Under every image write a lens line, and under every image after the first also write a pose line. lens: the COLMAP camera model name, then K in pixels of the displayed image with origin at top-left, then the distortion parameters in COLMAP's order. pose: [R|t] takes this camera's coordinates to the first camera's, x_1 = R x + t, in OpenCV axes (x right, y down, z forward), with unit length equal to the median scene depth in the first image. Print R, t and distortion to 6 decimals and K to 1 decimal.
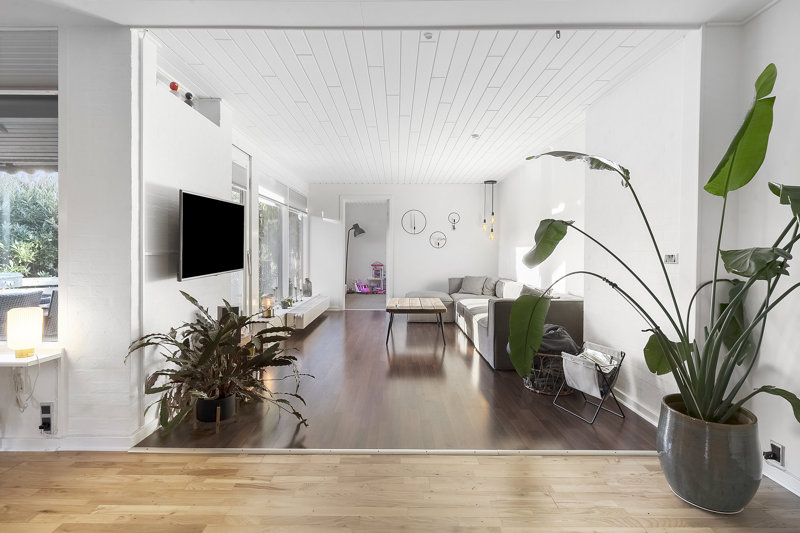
lens RADIAL K [[391.3, 0, 396.9], [0, 391.3, 255.9], [0, 0, 1]] dist [-0.007015, -0.001652]
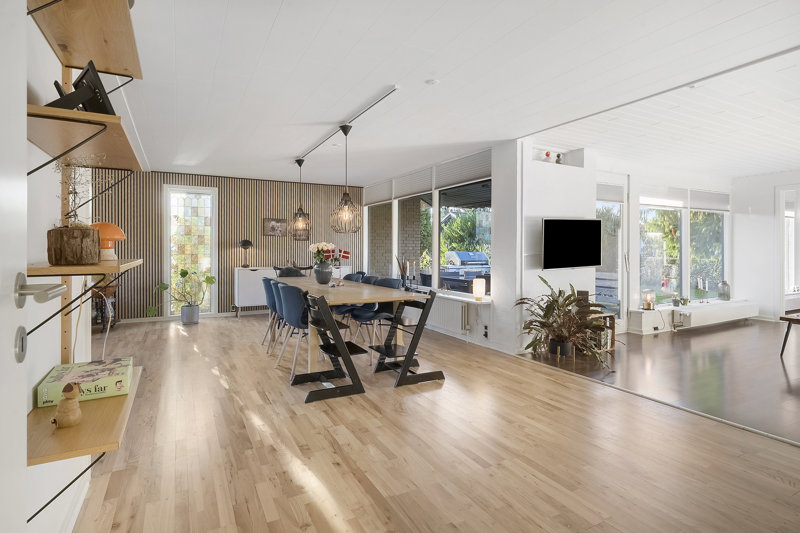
lens RADIAL K [[411.1, 0, 399.8], [0, 411.1, 259.1], [0, 0, 1]] dist [-0.000265, -0.000040]
pose [[0.475105, 0.016162, -0.879781, 0.819884], [-0.008321, 0.999869, 0.013875, -0.006562], [0.879890, 0.000728, 0.475177, -0.471602]]
